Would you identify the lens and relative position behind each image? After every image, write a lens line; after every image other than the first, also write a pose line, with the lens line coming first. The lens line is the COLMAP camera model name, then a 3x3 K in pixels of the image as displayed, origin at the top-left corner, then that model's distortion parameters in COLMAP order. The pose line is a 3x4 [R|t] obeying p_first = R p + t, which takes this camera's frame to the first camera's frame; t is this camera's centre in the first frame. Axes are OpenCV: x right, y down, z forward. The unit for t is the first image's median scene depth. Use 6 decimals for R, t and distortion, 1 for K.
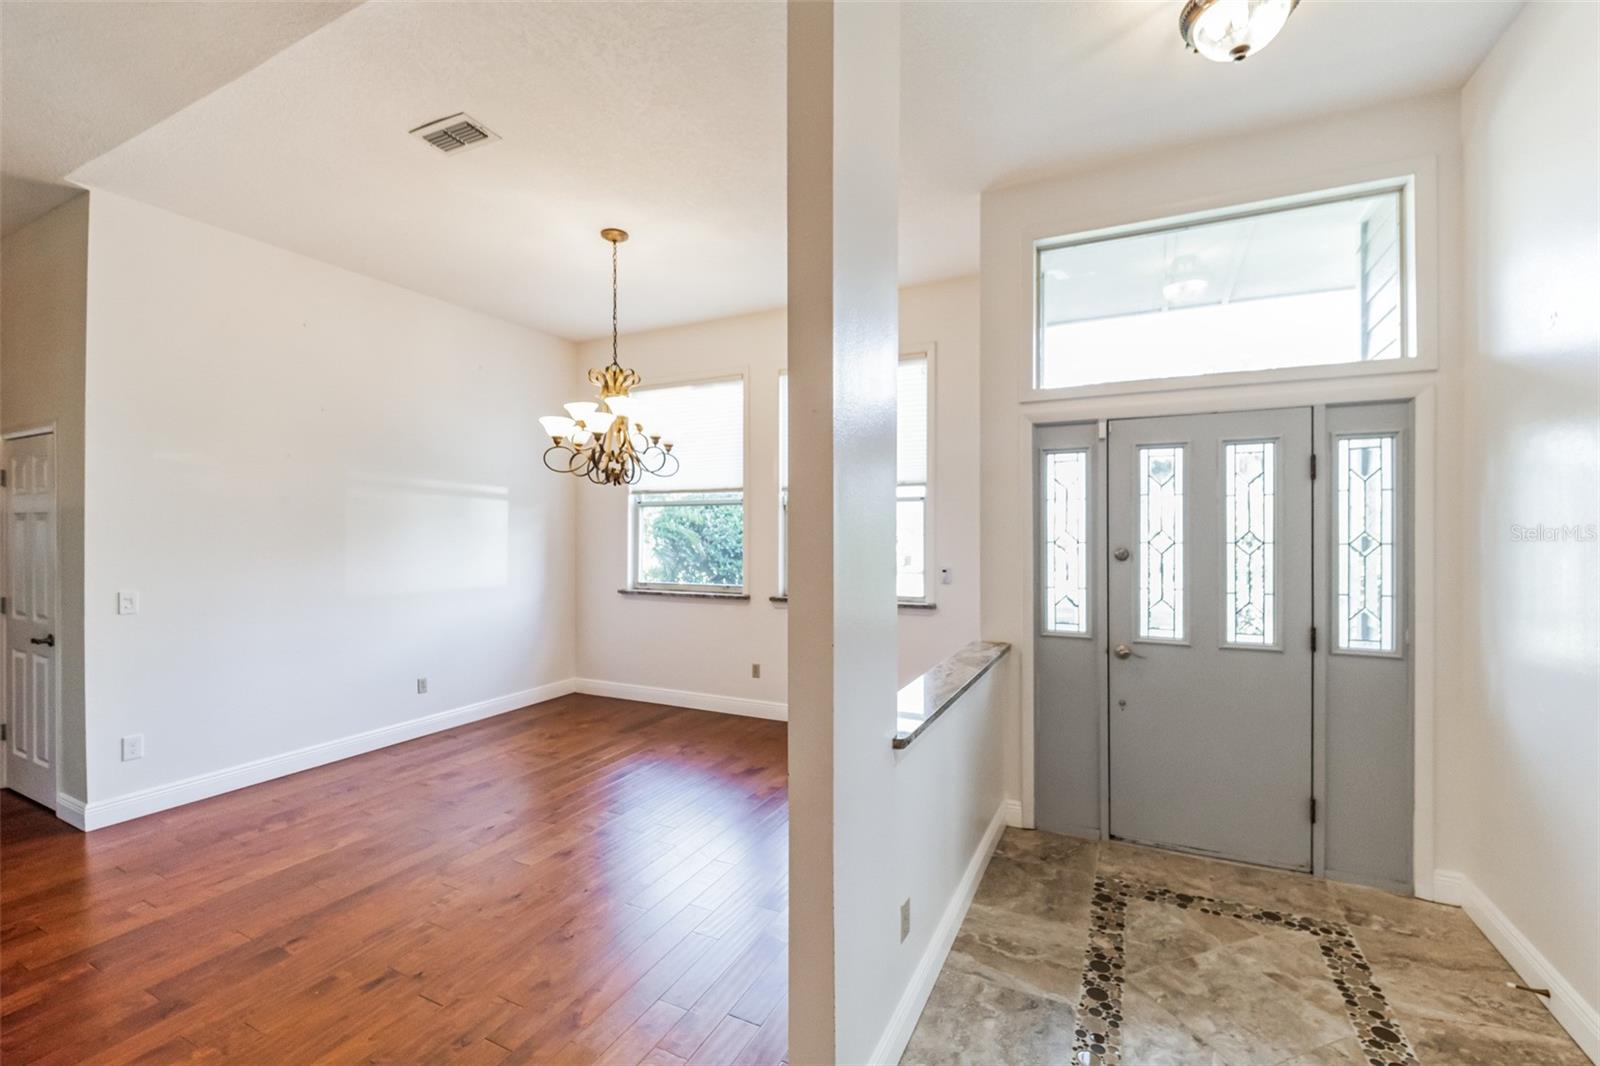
lens RADIAL K [[657.7, 0, 811.0], [0, 657.7, 529.9], [0, 0, 1]] dist [0.001438, -0.011227]
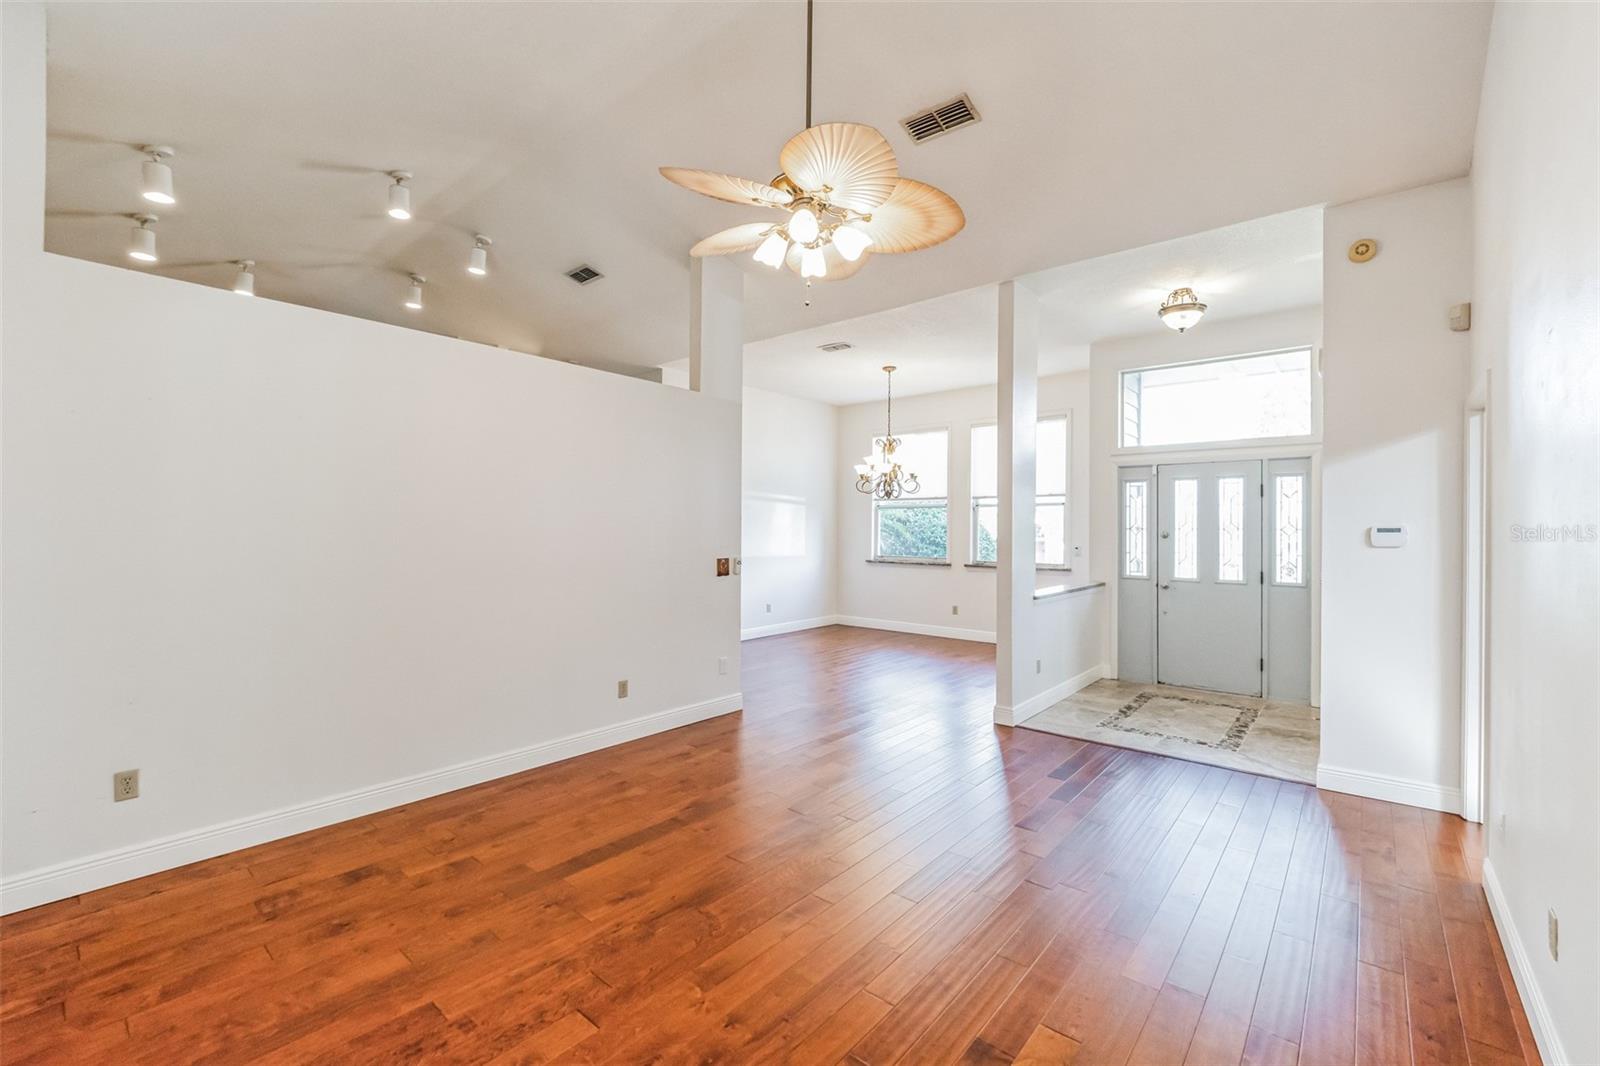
lens RADIAL K [[657.7, 0, 811.0], [0, 657.7, 529.9], [0, 0, 1]] dist [0.001438, -0.011227]
pose [[0.971380, 0.005396, -0.237471, -0.072041], [-0.004194, 0.999976, 0.005567, 0.015345], [0.237495, -0.004412, 0.971379, -1.061428]]
